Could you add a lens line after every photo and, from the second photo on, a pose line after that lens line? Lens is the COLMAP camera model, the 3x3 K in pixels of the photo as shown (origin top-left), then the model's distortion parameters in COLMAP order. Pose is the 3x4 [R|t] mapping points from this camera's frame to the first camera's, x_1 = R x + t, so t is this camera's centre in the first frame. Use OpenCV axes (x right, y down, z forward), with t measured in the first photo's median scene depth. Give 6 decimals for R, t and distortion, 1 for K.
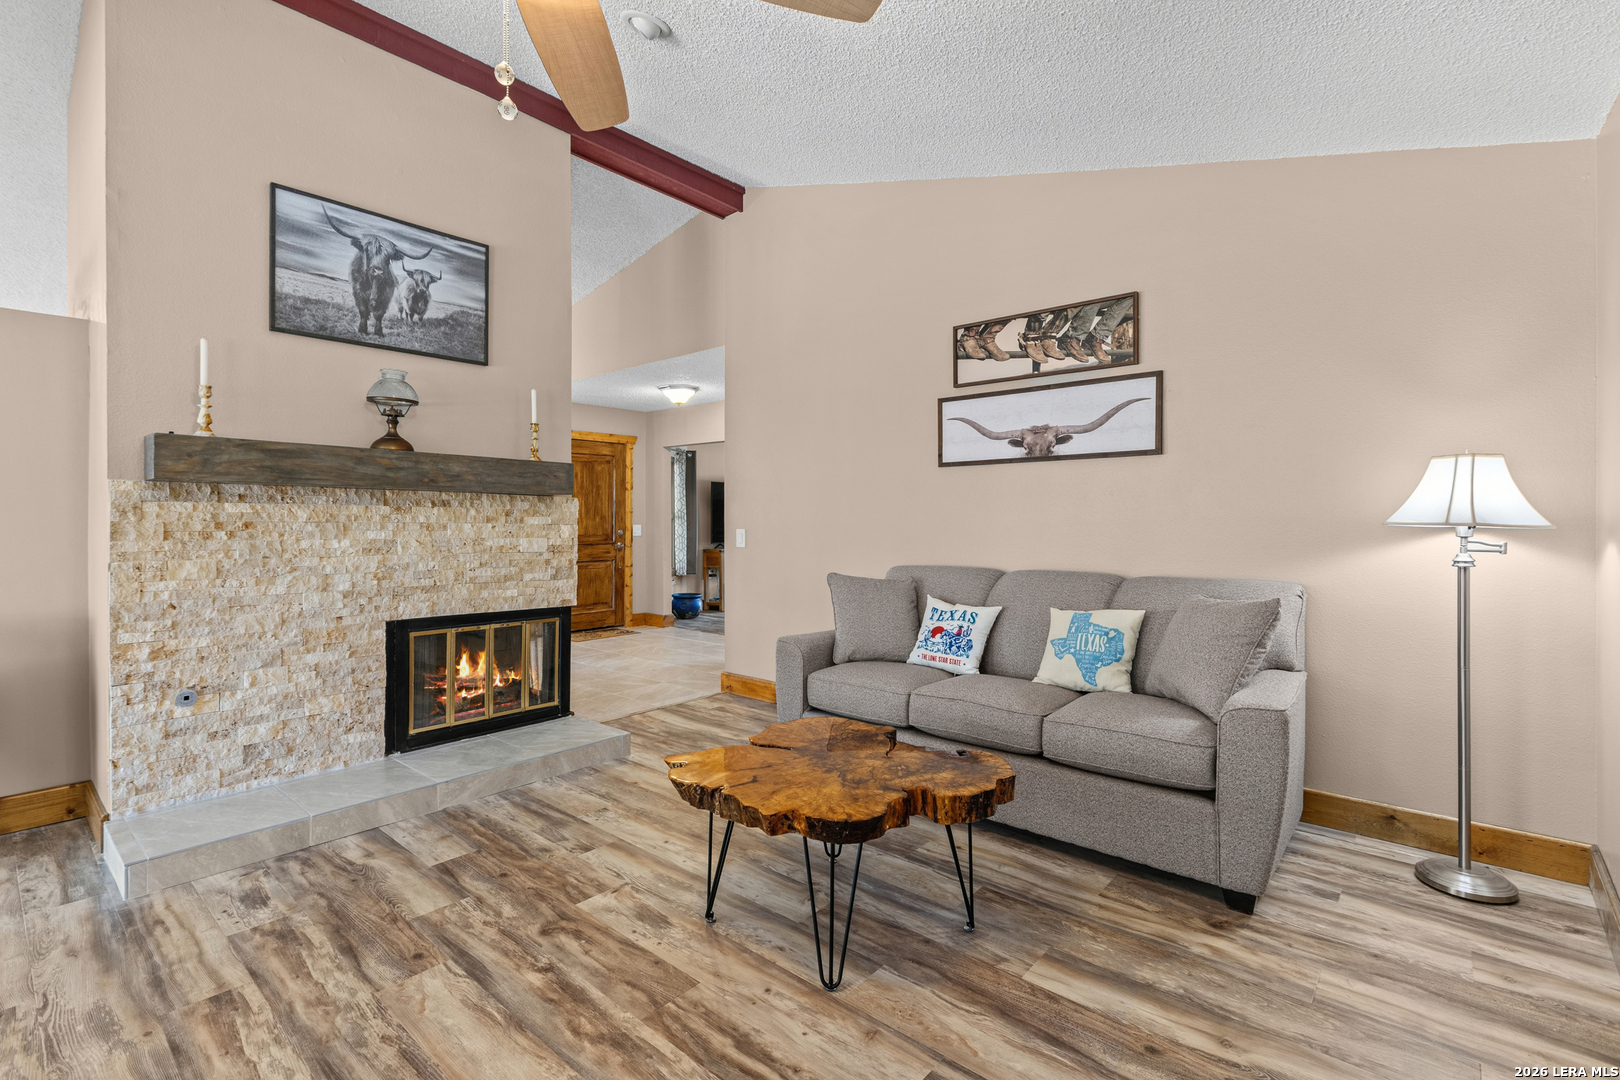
lens RADIAL K [[724.1, 0, 810.5], [0, 724.1, 526.3], [0, 0, 1]] dist [0.000470, -0.000431]
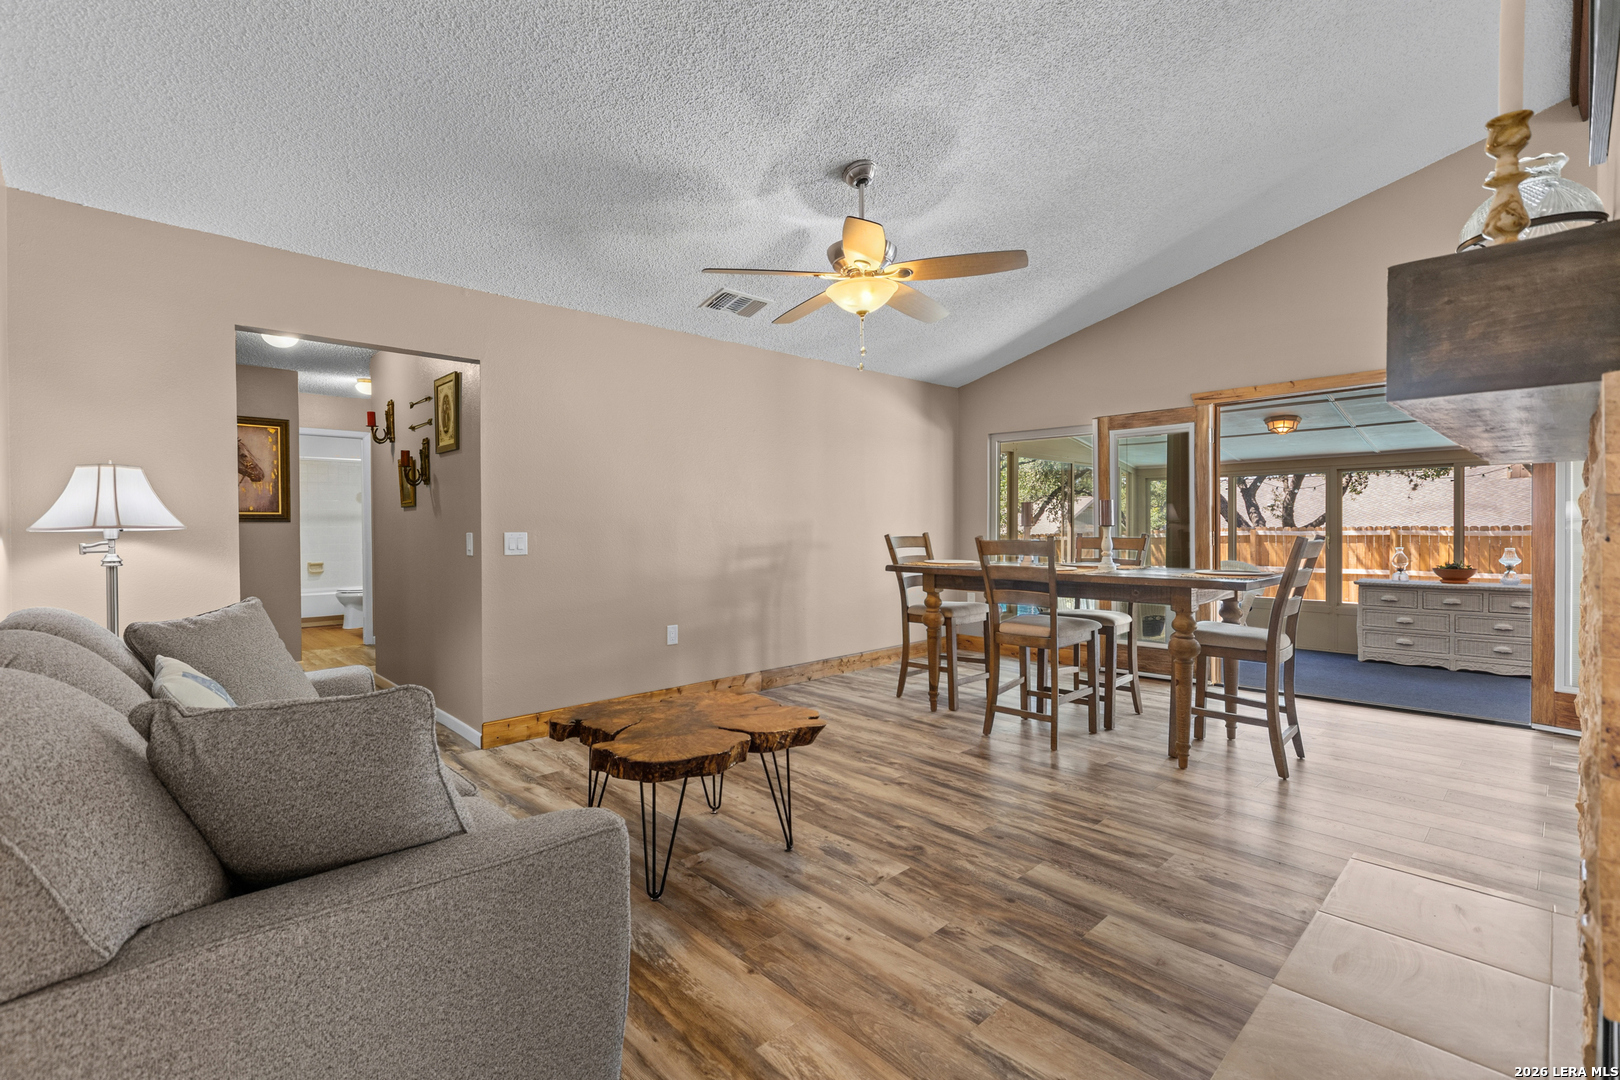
lens RADIAL K [[724.1, 0, 809.9], [0, 724.1, 535.0], [0, 0, 1]] dist [0.000470, -0.000431]
pose [[-0.995264, 0.002936, 0.097168, -0.278648], [0.005189, 0.999723, 0.022940, -0.012199], [-0.097074, 0.023336, -0.995004, 2.090019]]
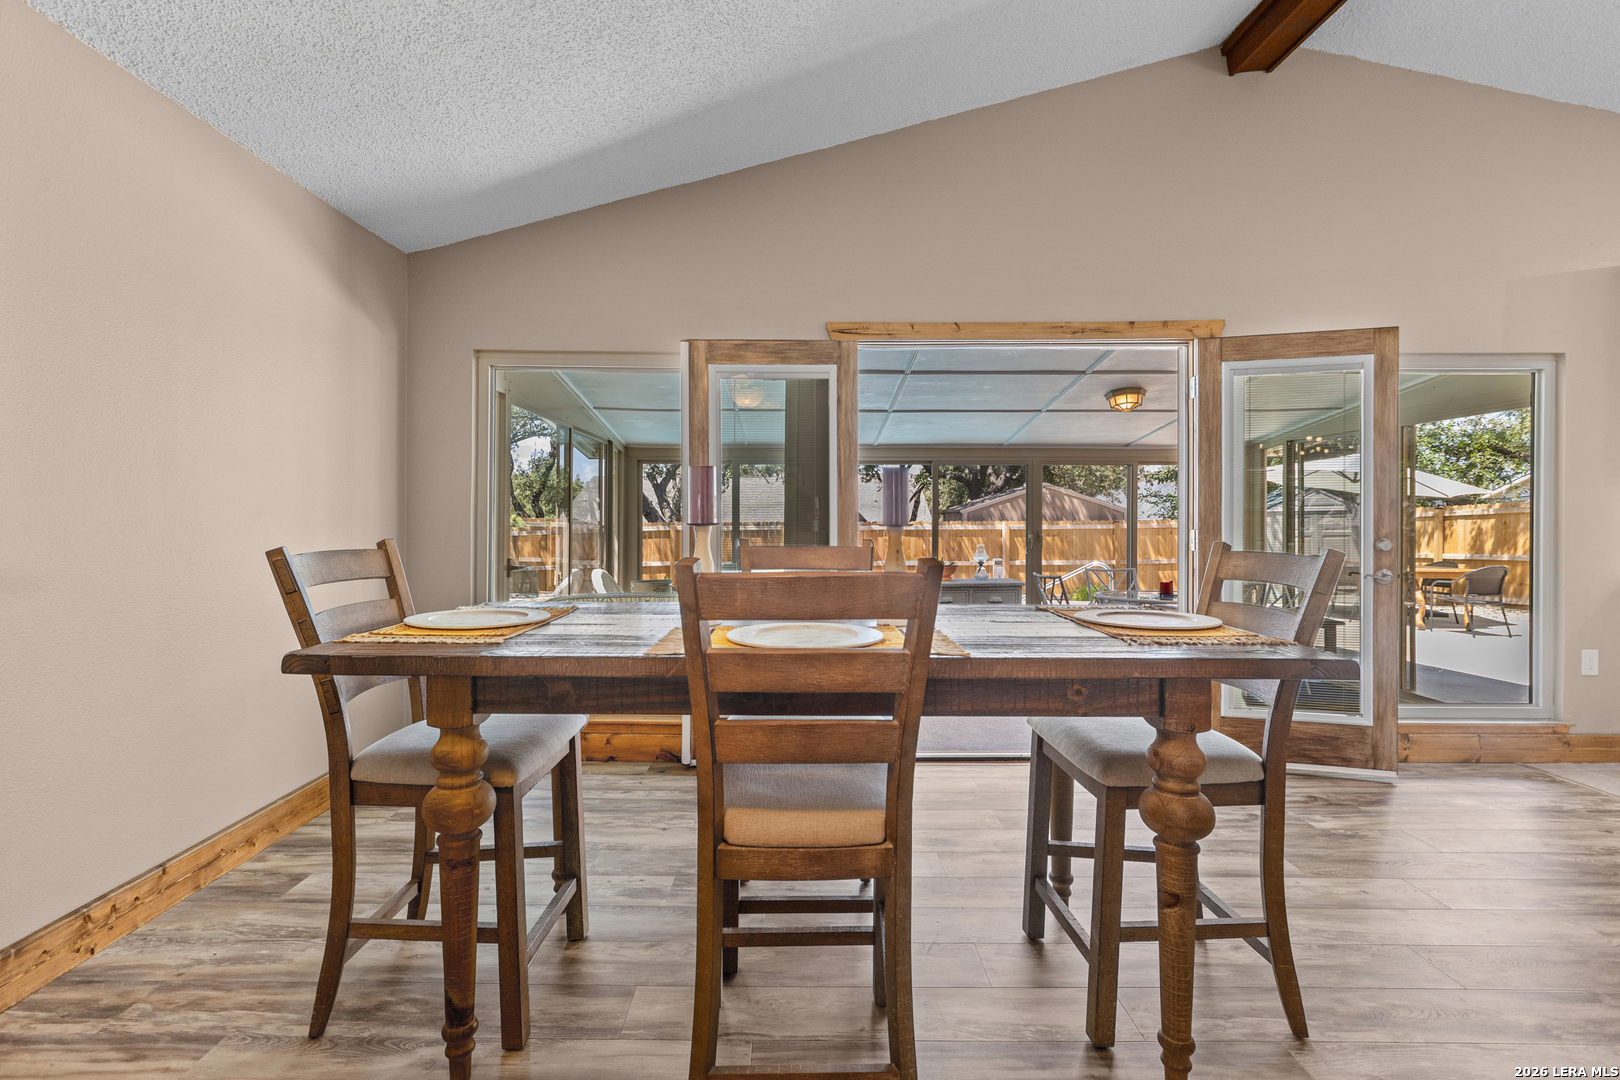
lens RADIAL K [[724.1, 0, 809.0], [0, 724.1, 532.9], [0, 0, 1]] dist [0.000470, -0.000431]
pose [[-0.760047, 0.009496, -0.649799, -0.258856], [-0.010117, 0.999599, 0.026441, -0.005626], [0.649789, 0.026670, -0.759646, 1.418125]]
